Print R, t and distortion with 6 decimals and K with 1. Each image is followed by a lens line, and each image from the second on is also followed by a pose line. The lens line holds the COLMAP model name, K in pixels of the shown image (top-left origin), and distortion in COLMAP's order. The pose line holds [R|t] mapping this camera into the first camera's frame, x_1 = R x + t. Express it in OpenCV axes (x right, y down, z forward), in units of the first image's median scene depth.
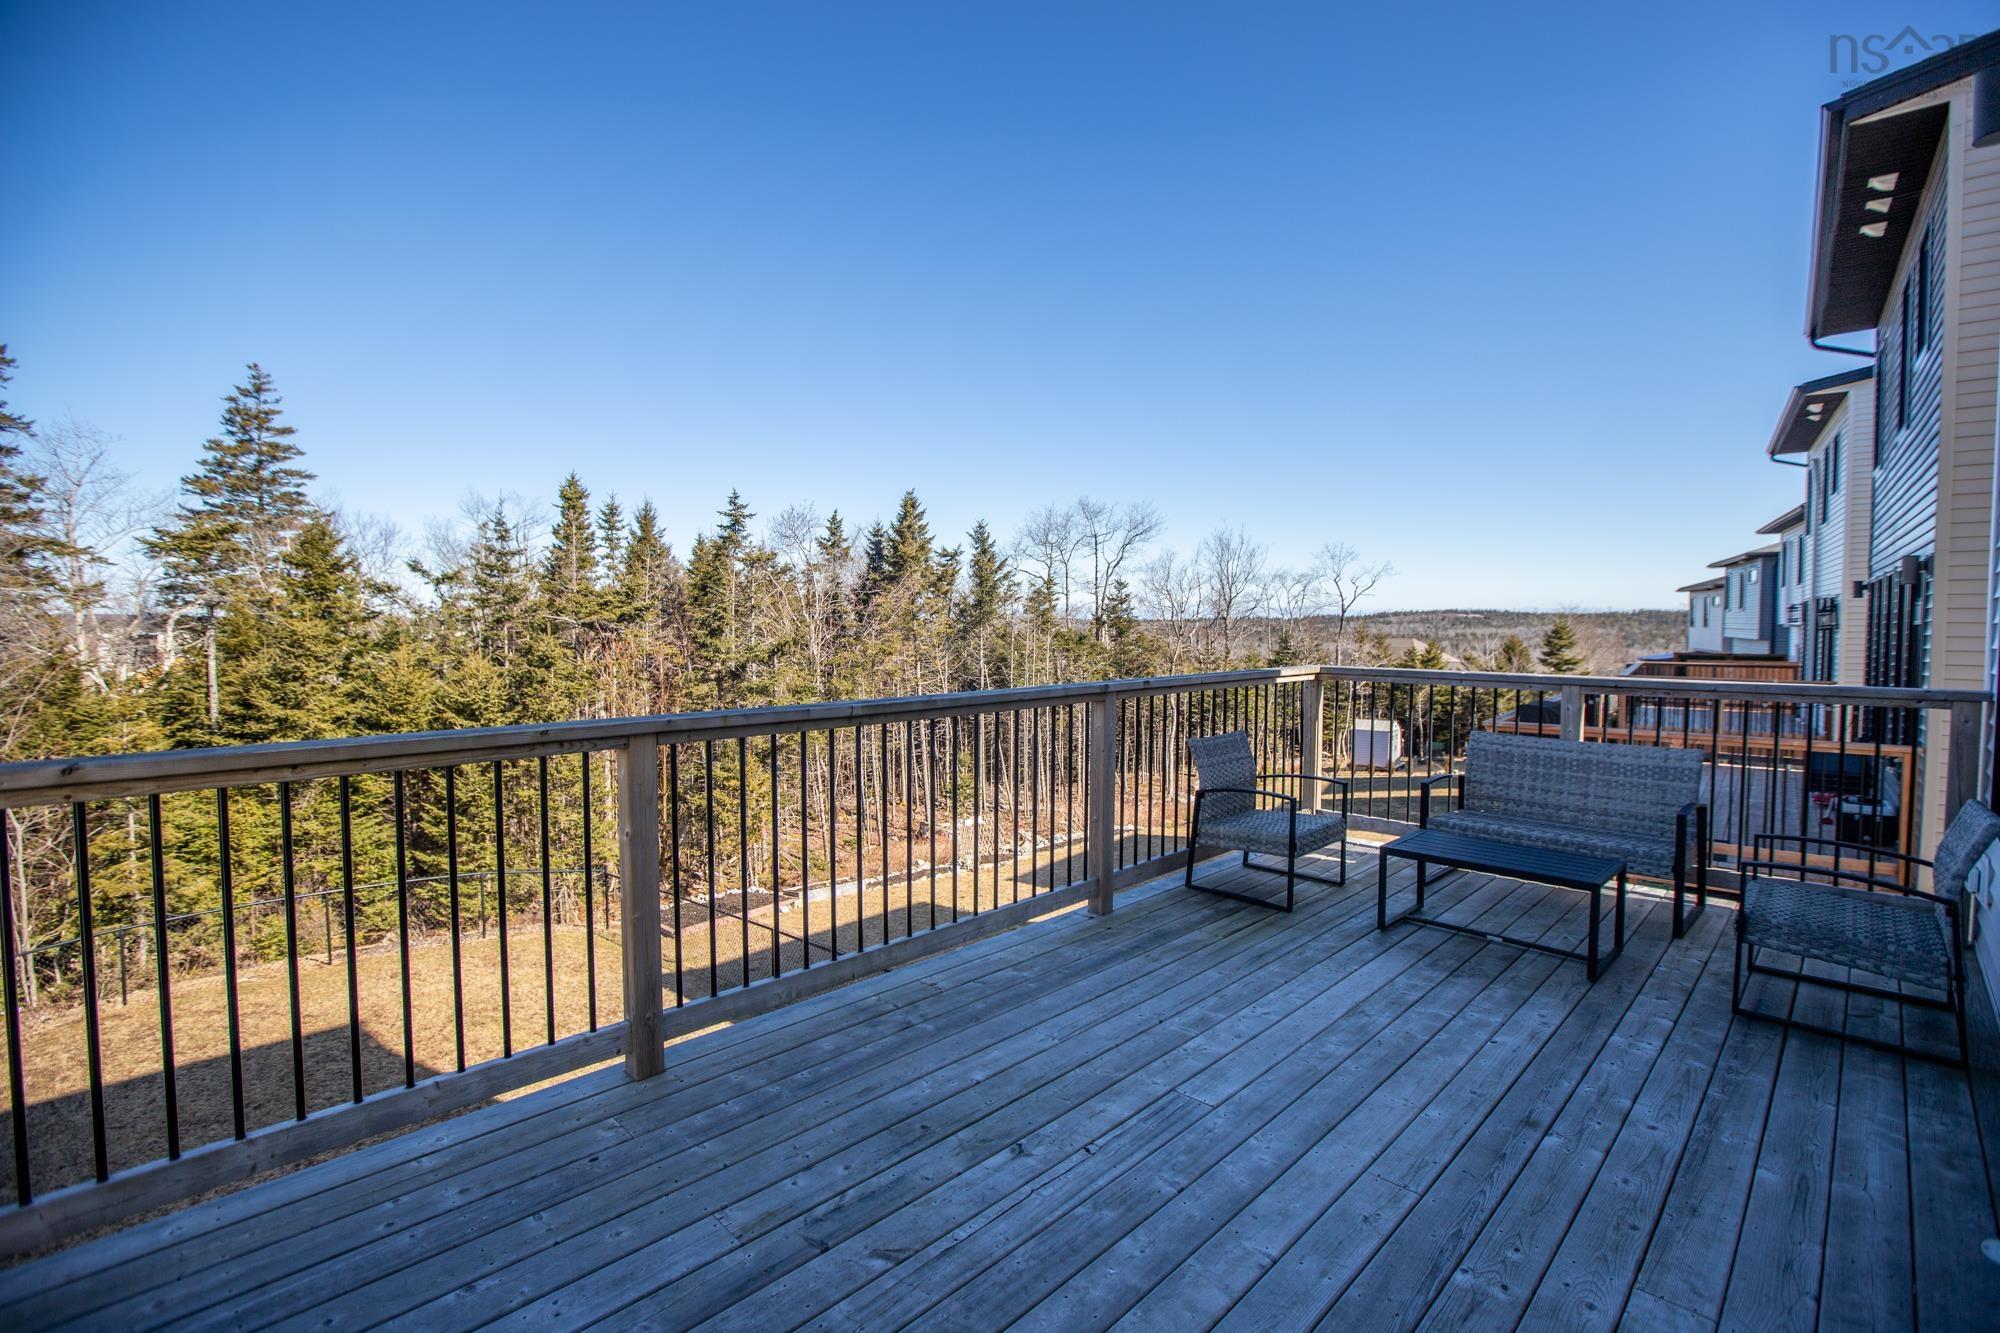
lens RADIAL K [[914.7, 0, 995.7], [0, 914.7, 665.1], [0, 0, 1]] dist [-0.052610, 0.019404]
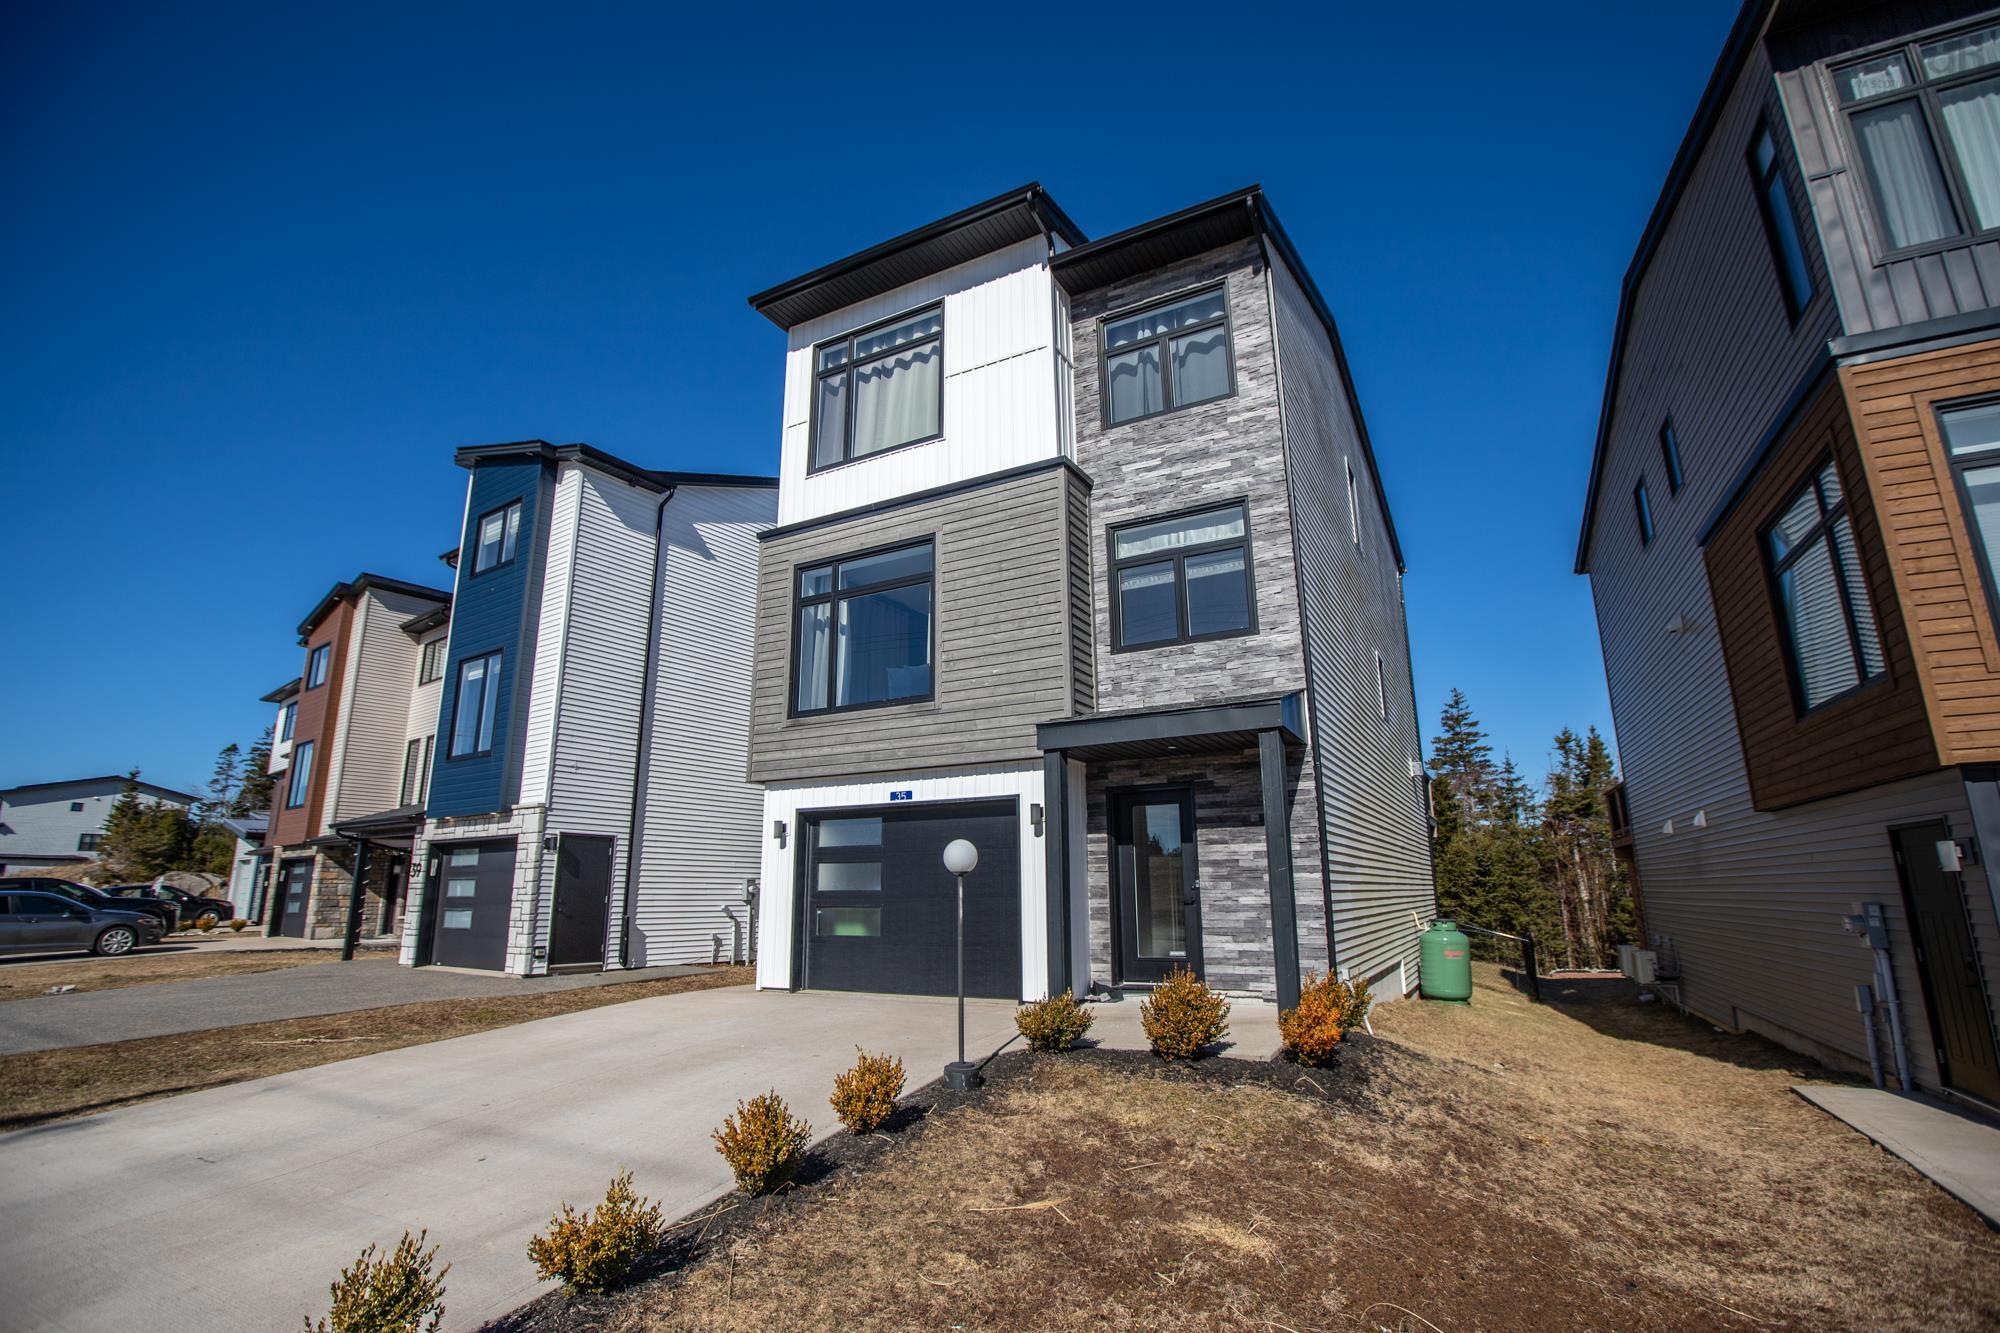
lens RADIAL K [[913.5, 0, 996.6], [0, 913.5, 659.1], [0, 0, 1]] dist [-0.047384, 0.016226]
pose [[0.267097, -0.240495, -0.933178, 0.779006], [-0.041079, 0.964637, -0.260360, 0.129934], [0.962794, 0.107875, 0.247772, -0.391110]]
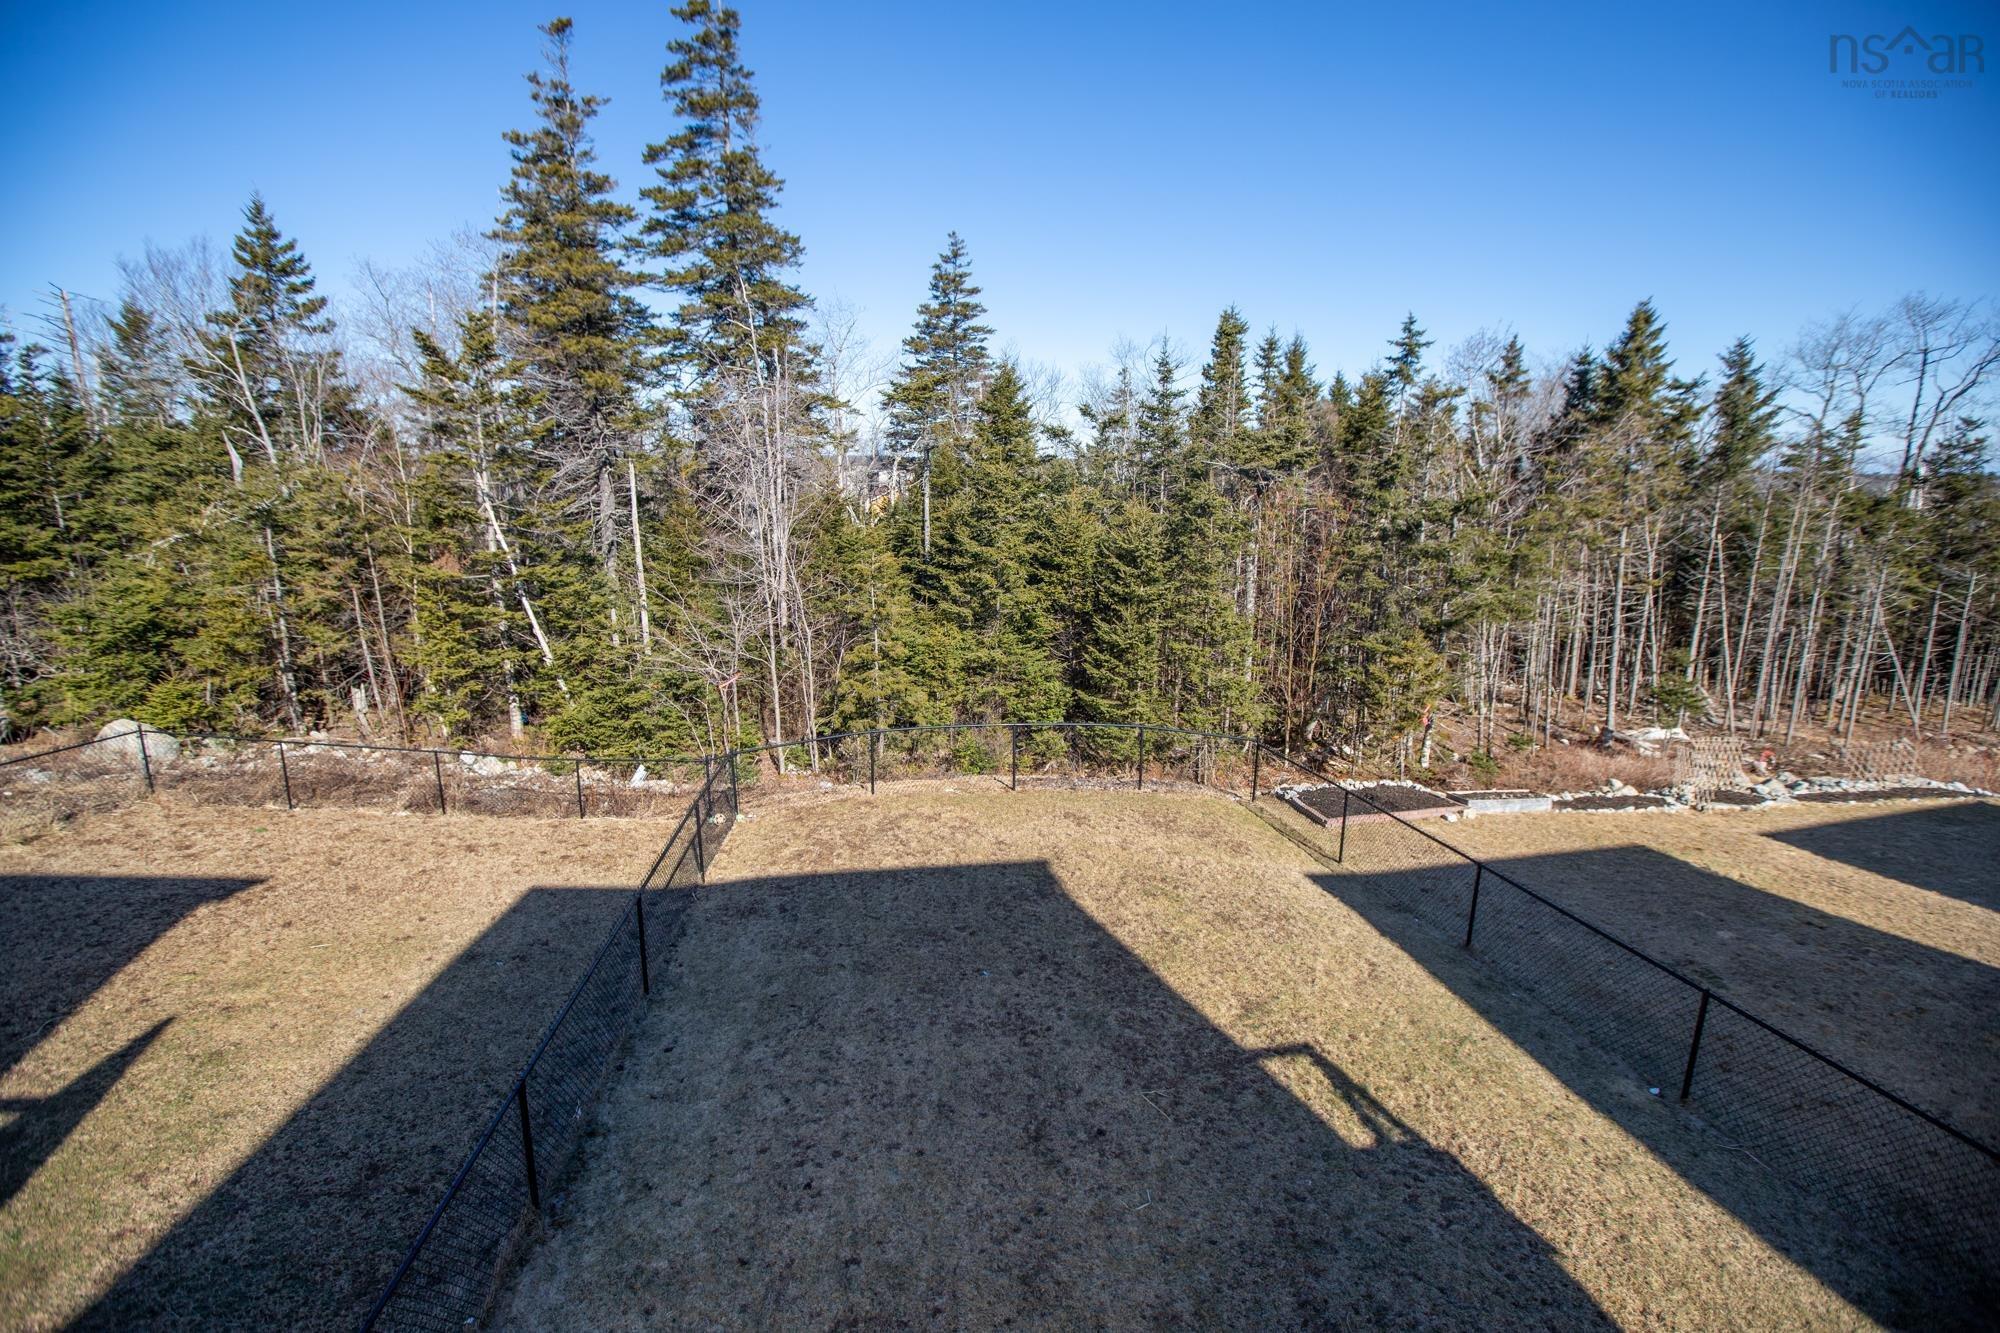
lens RADIAL K [[913.5, 0, 996.6], [0, 913.5, 659.1], [0, 0, 1]] dist [-0.047384, 0.016226]
pose [[0.807786, 0.130608, -0.574825, -0.079816], [-0.036960, 0.984448, 0.171742, -0.004894], [0.588316, -0.117486, 0.800051, 0.065009]]
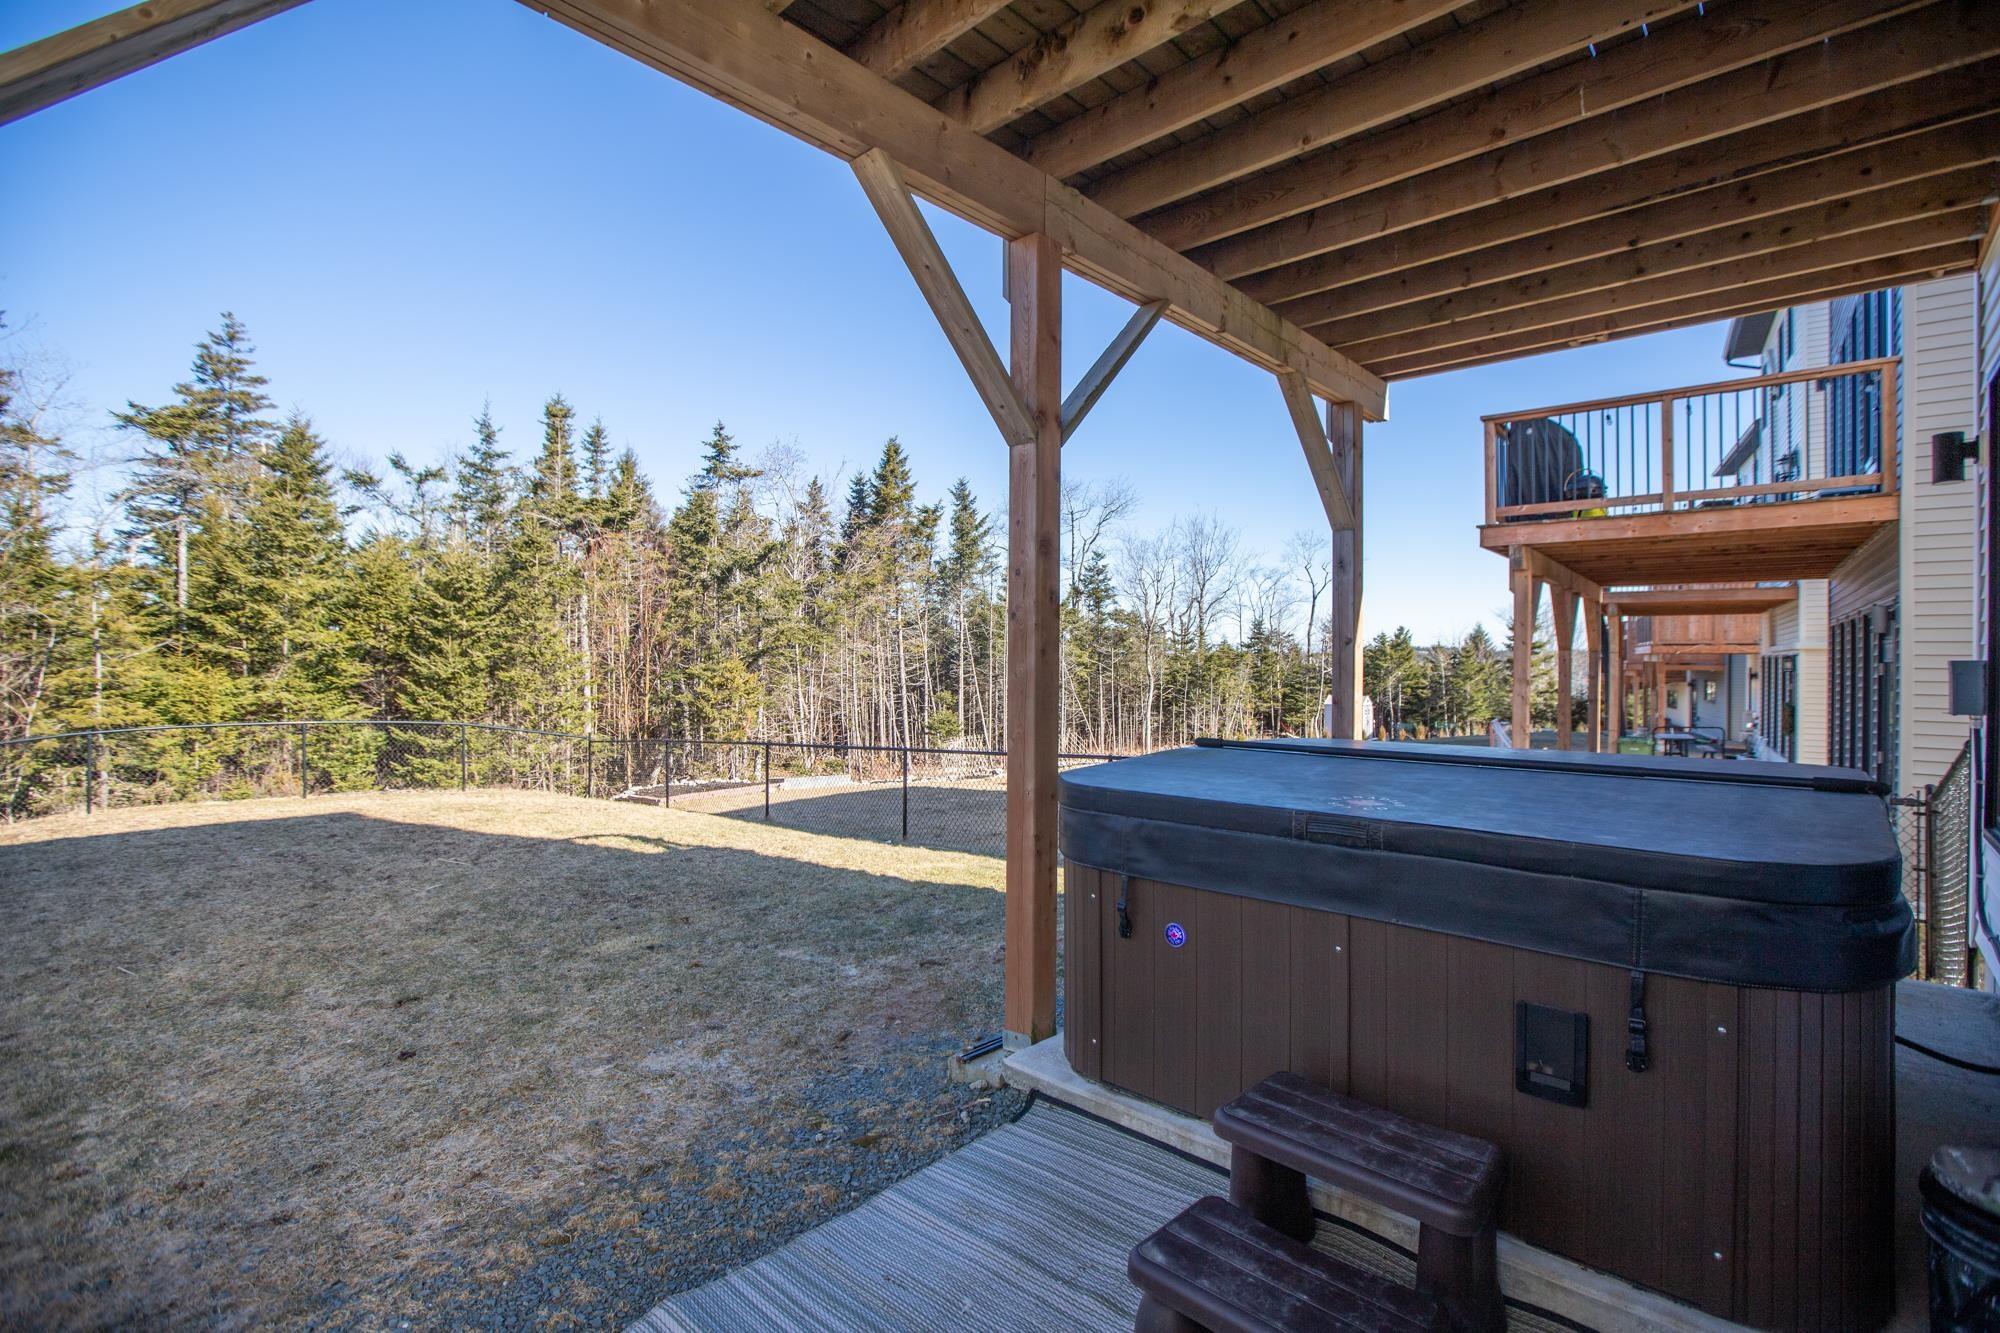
lens RADIAL K [[913.5, 0, 996.6], [0, 913.5, 659.1], [0, 0, 1]] dist [-0.047384, 0.016226]
pose [[0.999407, 0.003381, 0.034280, -0.016108], [-0.001841, 0.998992, -0.044841, 0.123347], [-0.034397, 0.044752, 0.998406, -0.000009]]
